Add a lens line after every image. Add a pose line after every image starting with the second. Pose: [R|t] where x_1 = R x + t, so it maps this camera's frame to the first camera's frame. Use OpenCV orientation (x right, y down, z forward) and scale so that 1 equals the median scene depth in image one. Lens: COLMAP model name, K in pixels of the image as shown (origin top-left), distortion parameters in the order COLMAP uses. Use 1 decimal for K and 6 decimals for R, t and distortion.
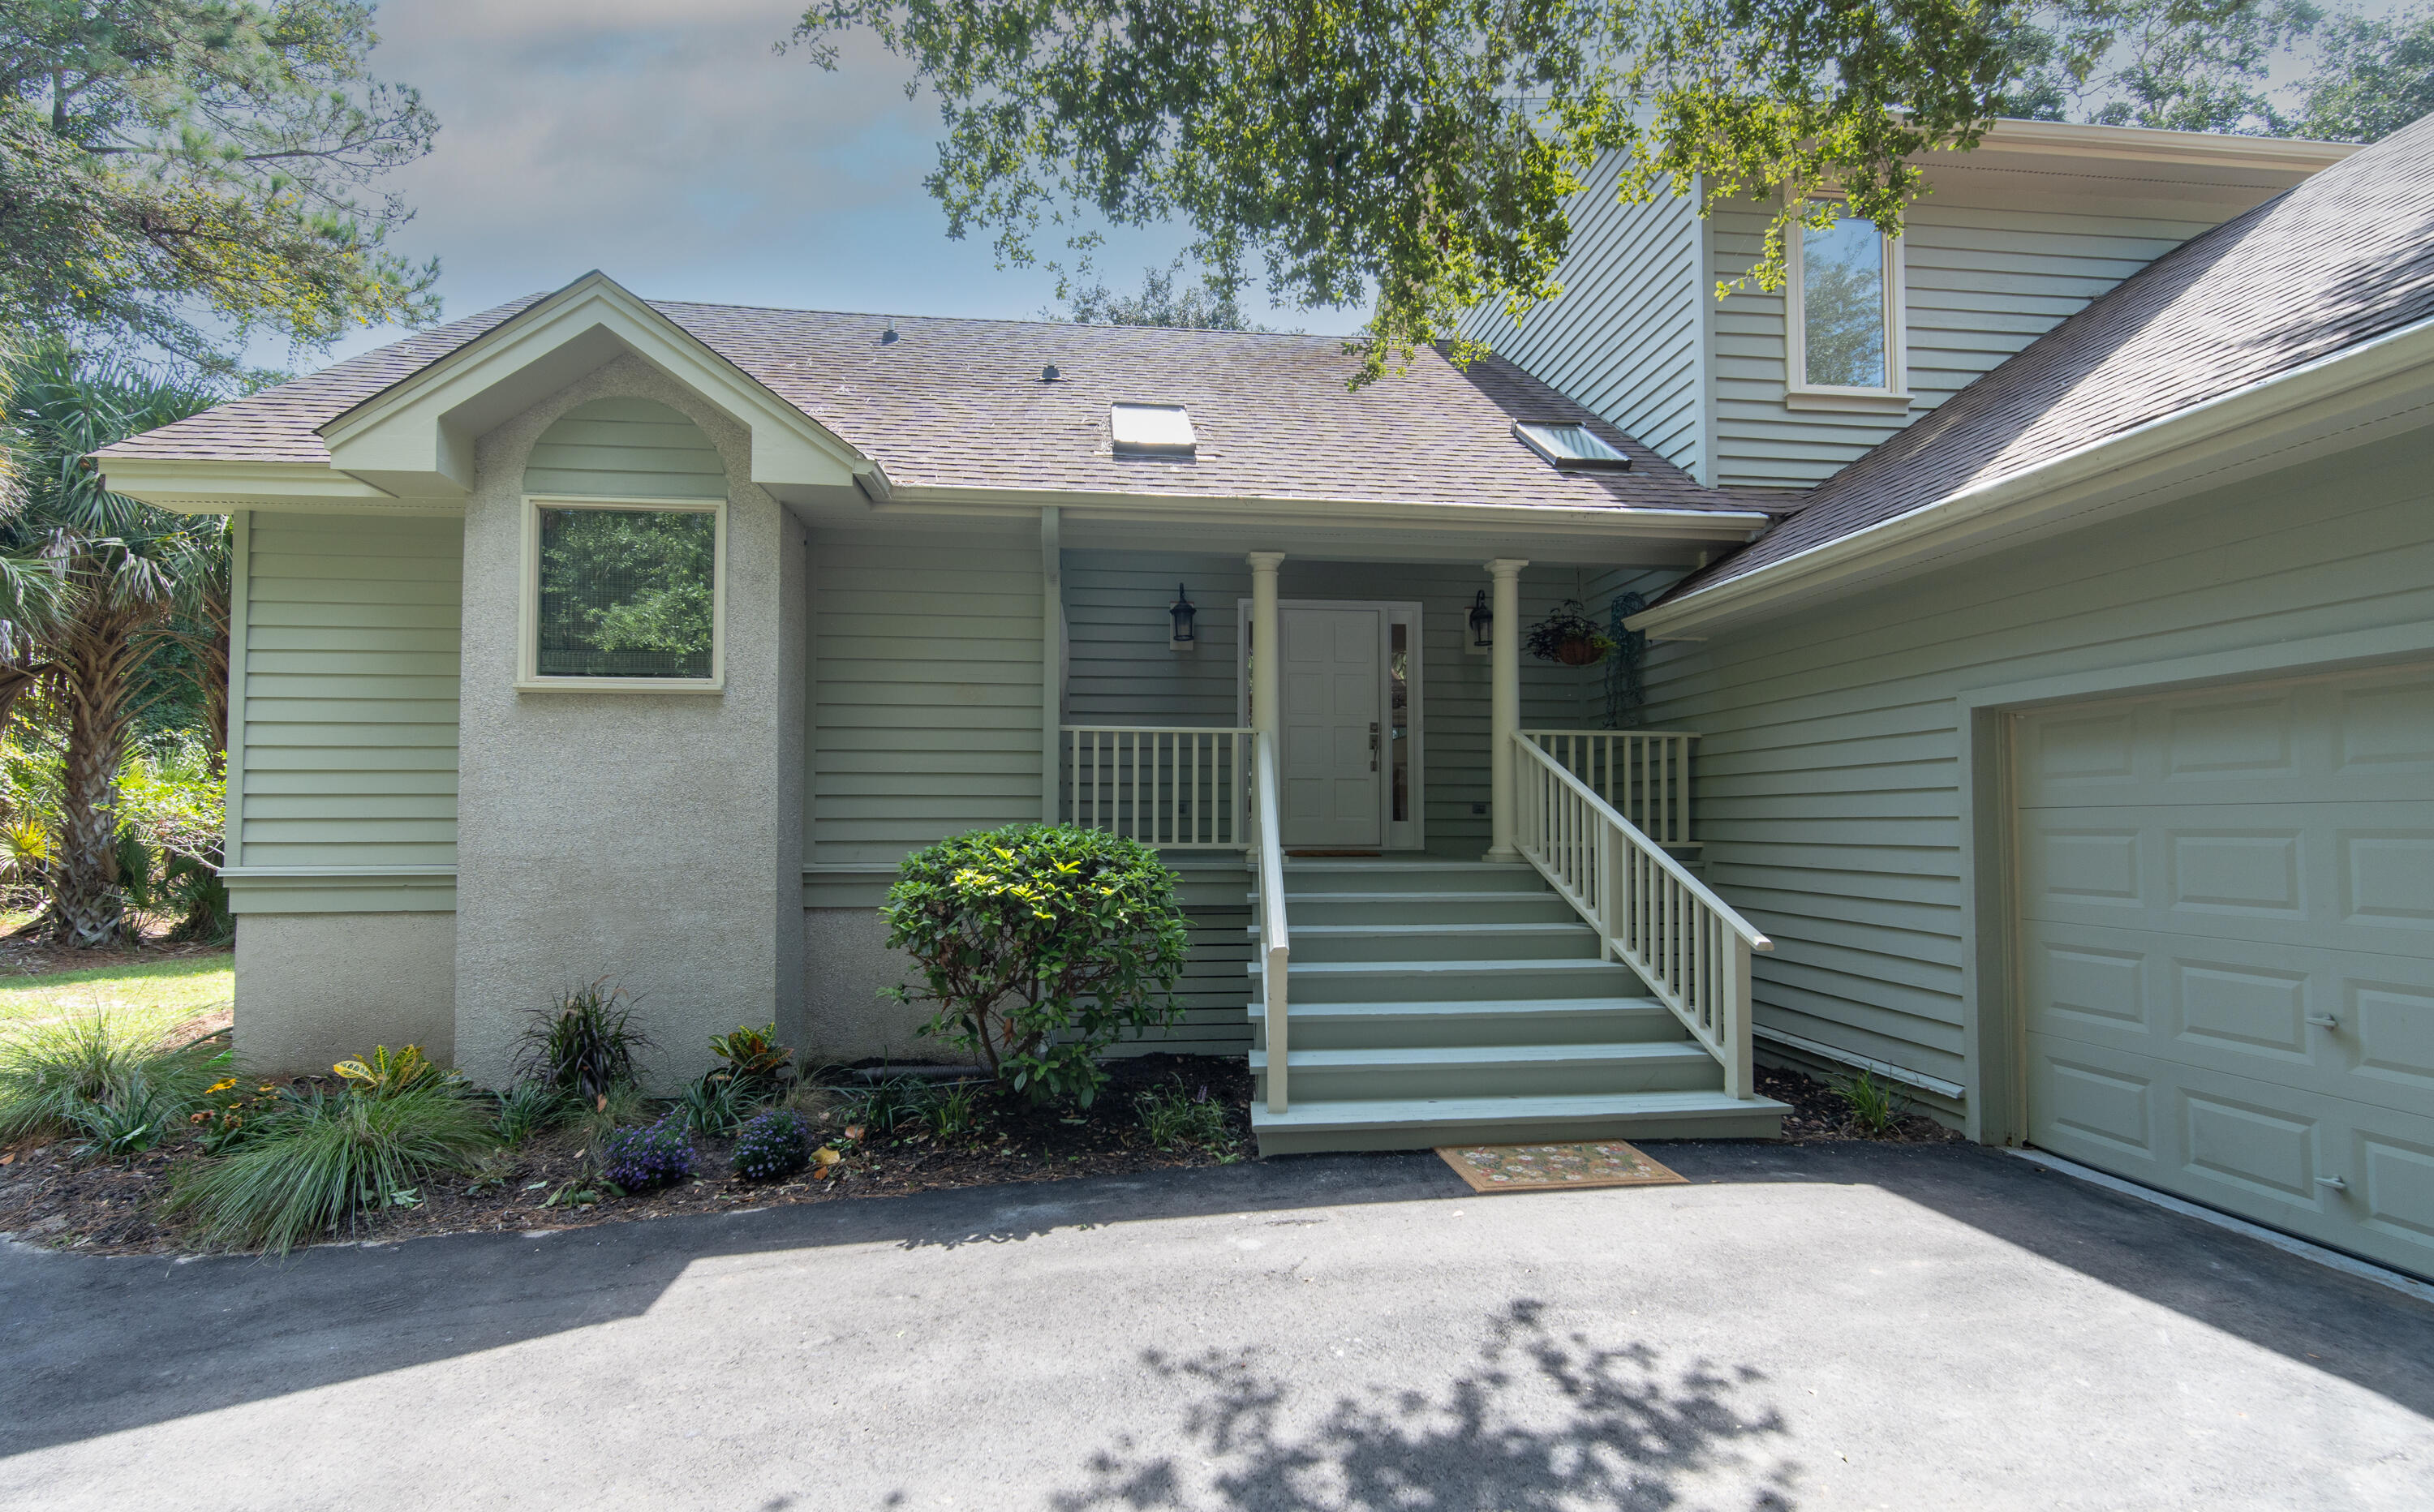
lens RADIAL K [[1100.8, 0, 1217.7], [0, 1100.8, 773.0], [0, 0, 1]] dist [0.011280, -0.000389]
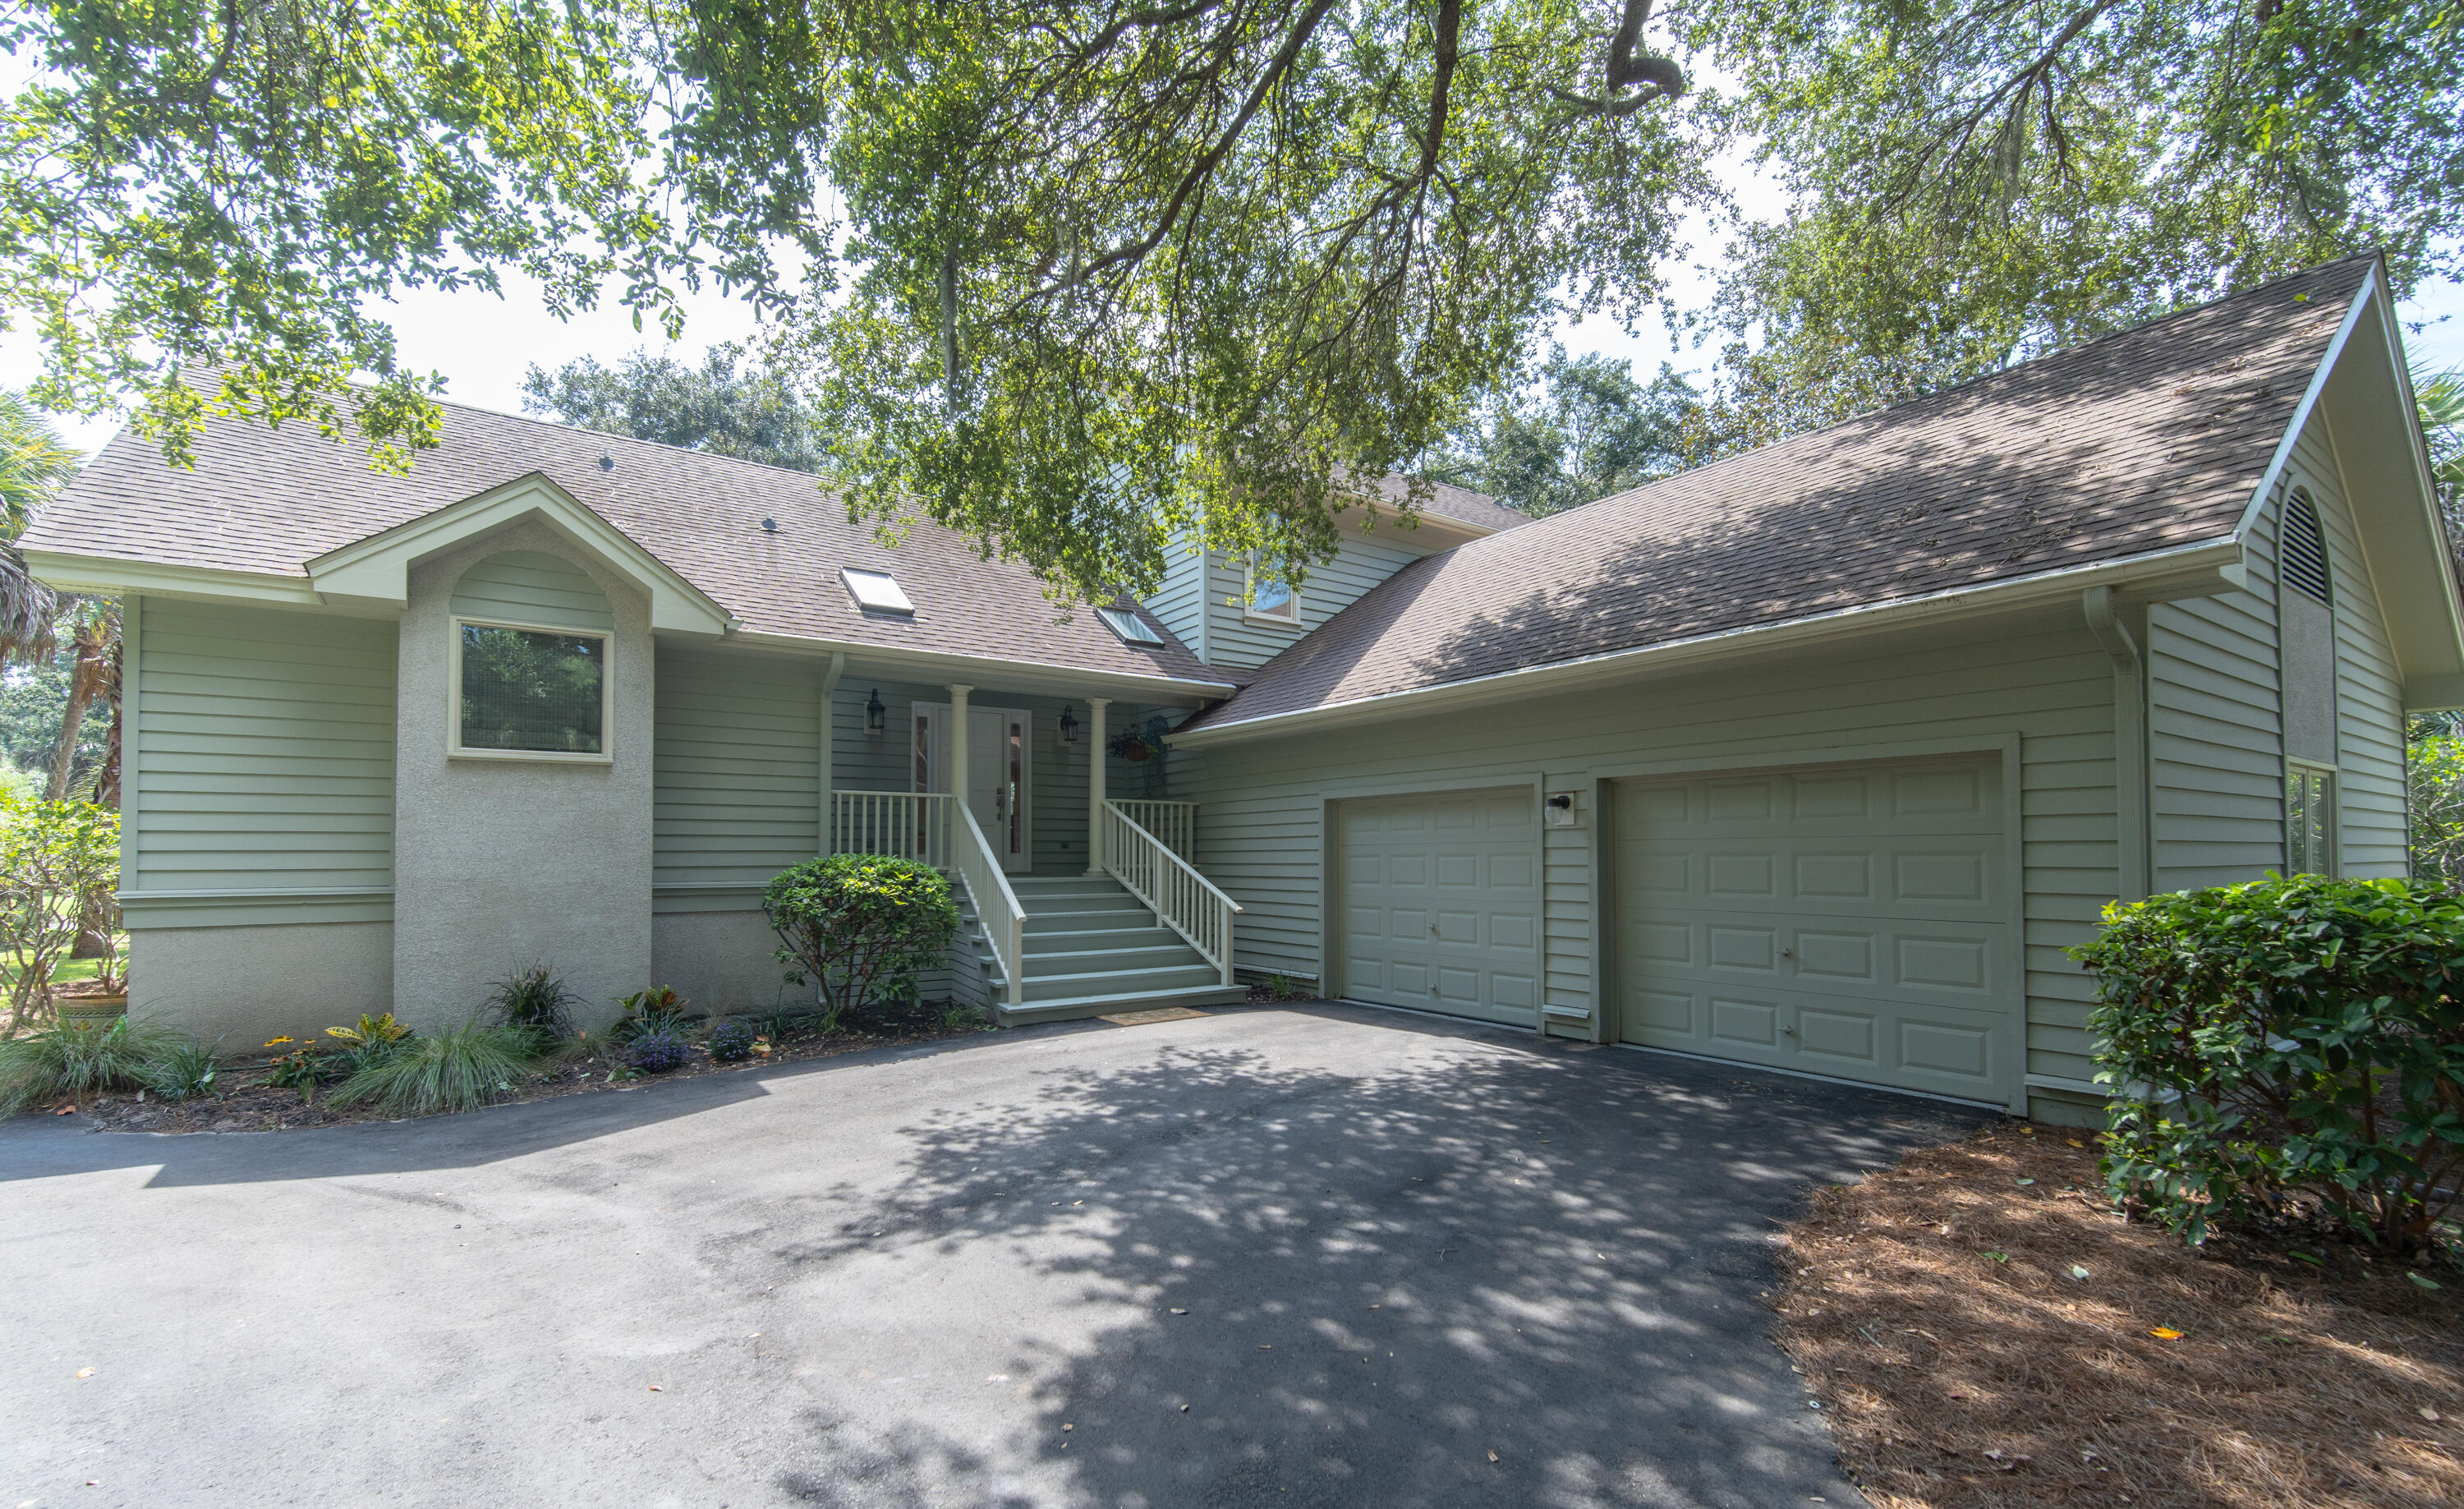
lens RADIAL K [[1090.0, 0, 1222.8], [0, 1090.0, 813.5], [0, 0, 1]] dist [-0.000190, 0.000217]
pose [[0.878139, 0.016537, 0.478120, -0.434324], [-0.017960, 0.999837, -0.001597, -0.020436], [-0.478069, -0.007185, 0.878293, -0.659515]]
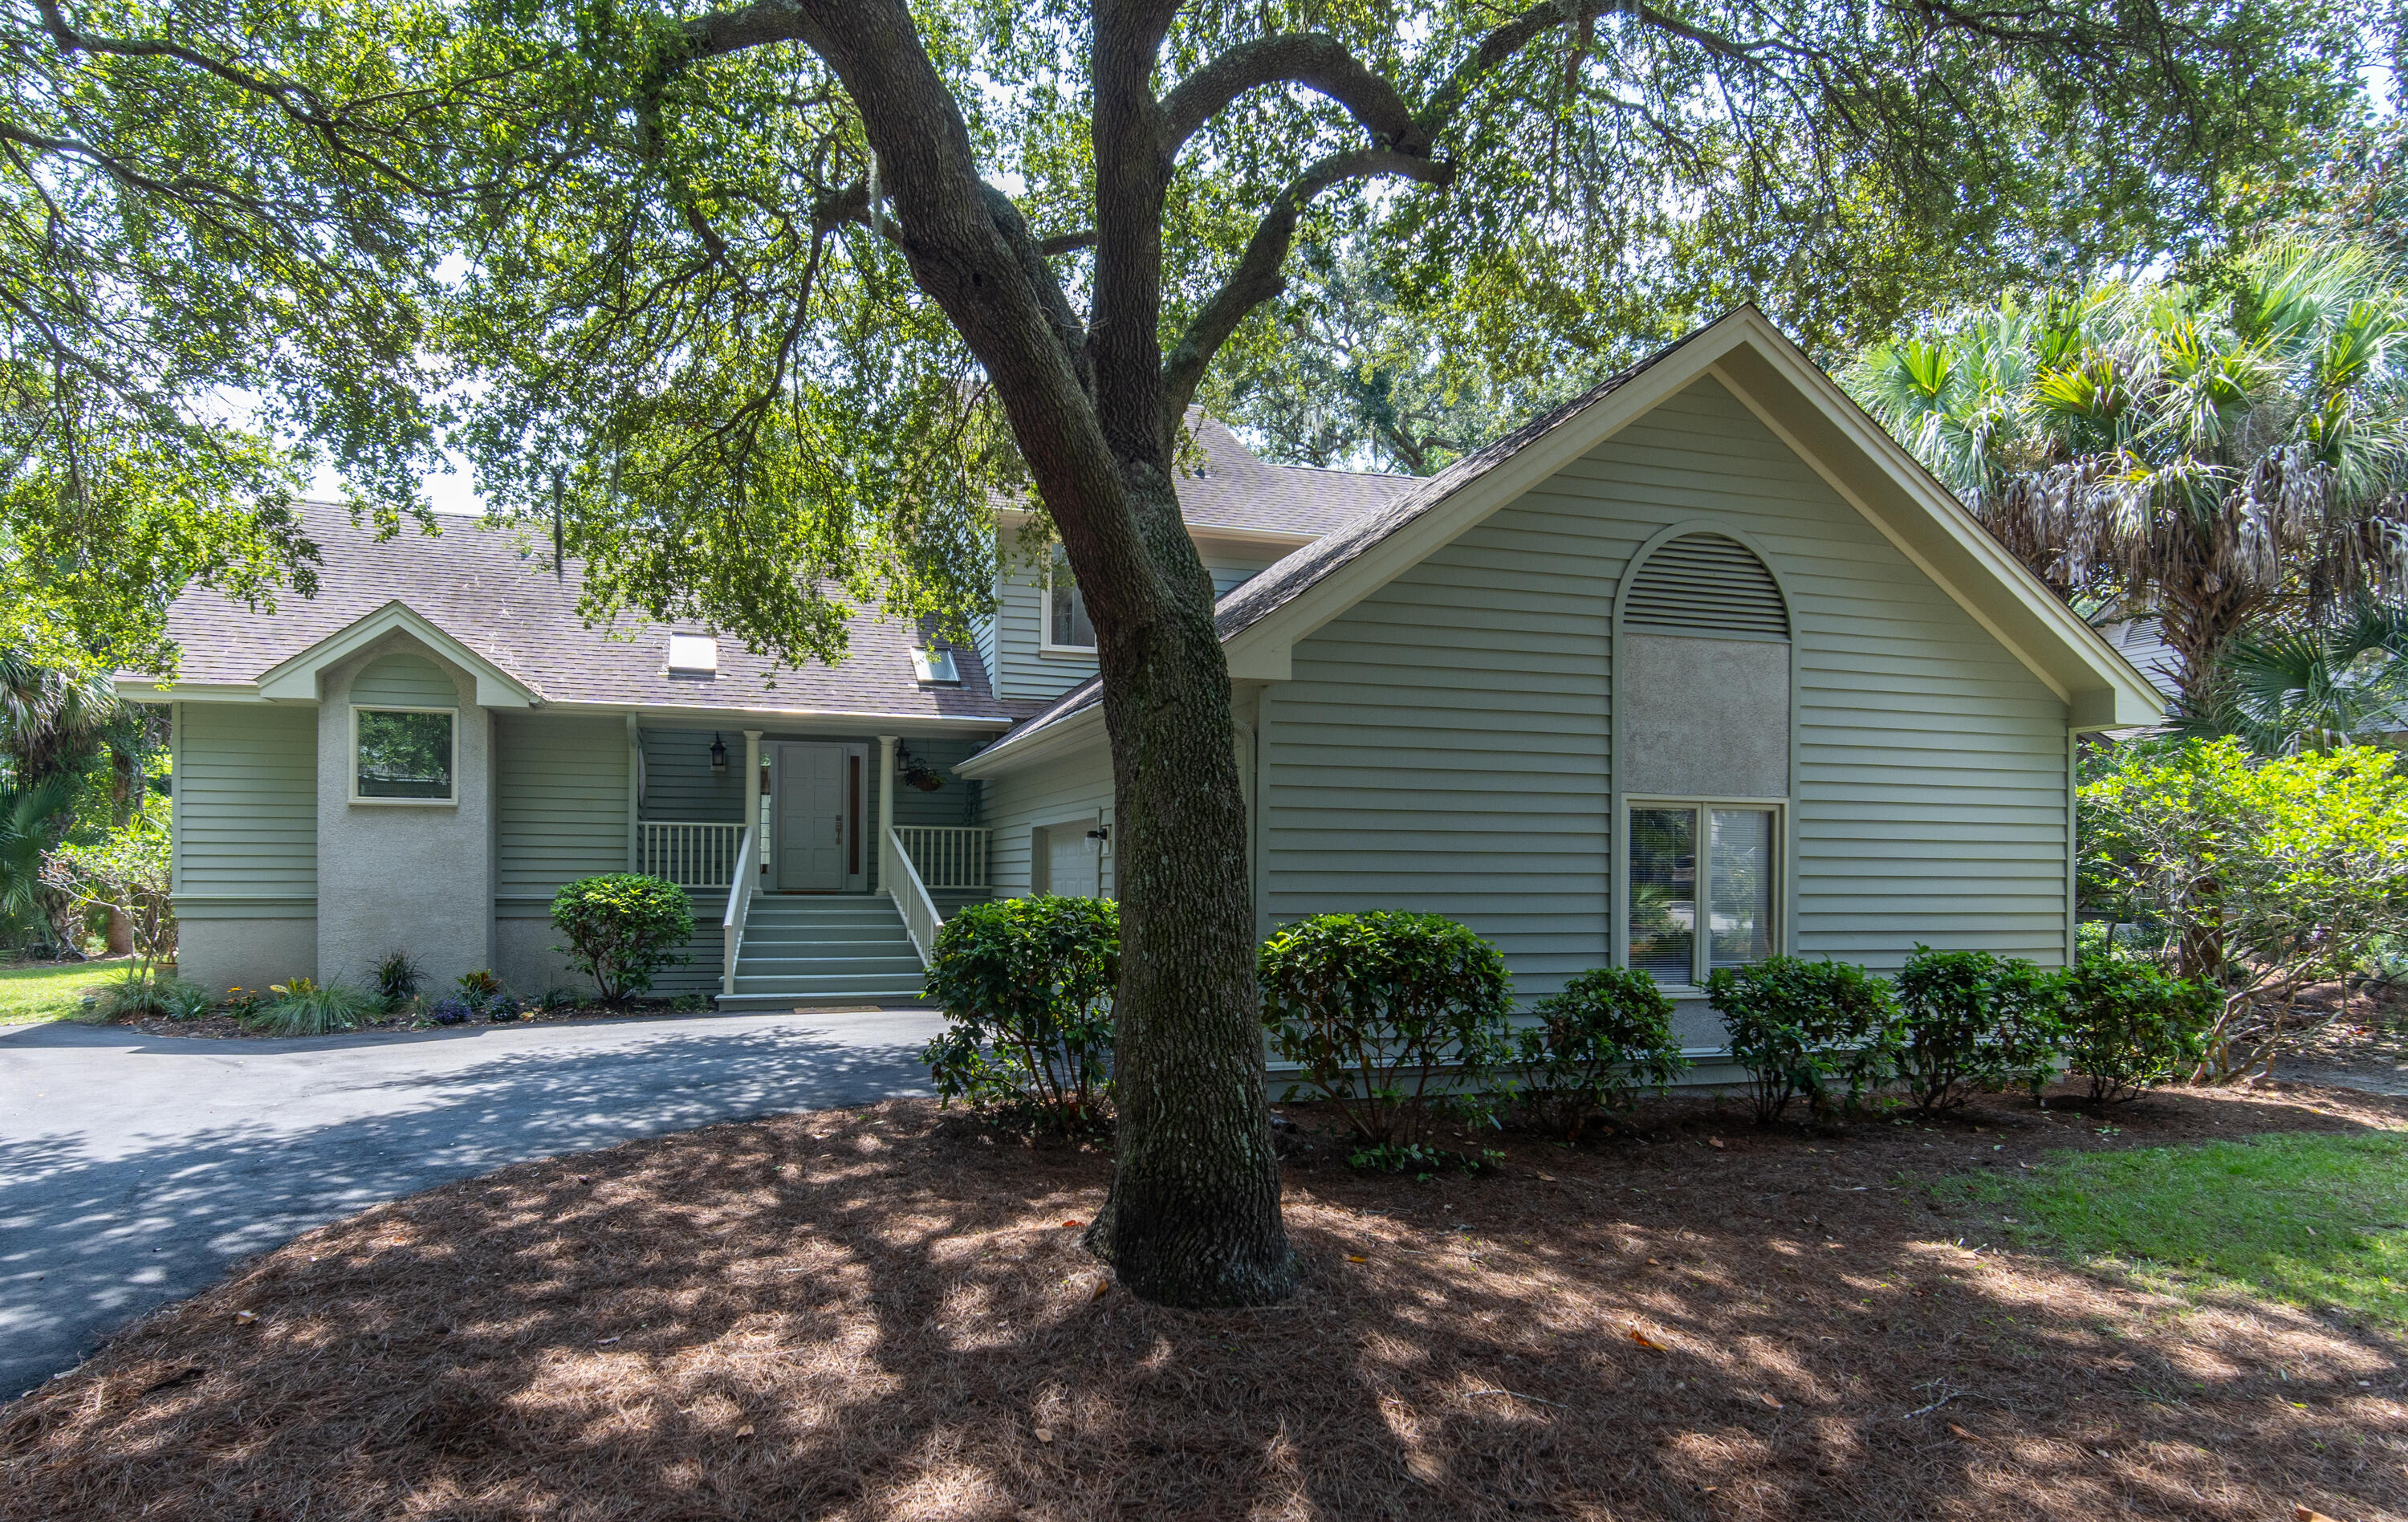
lens RADIAL K [[1511.5, 0, 1191.0], [0, 1511.5, 858.4], [0, 0, 1]] dist [-0.003502, -0.002087]
pose [[0.982856, 0.007609, 0.184215, 0.353471], [-0.013023, 0.999518, 0.028196, -0.074562], [-0.183912, -0.030112, 0.982481, -1.943770]]
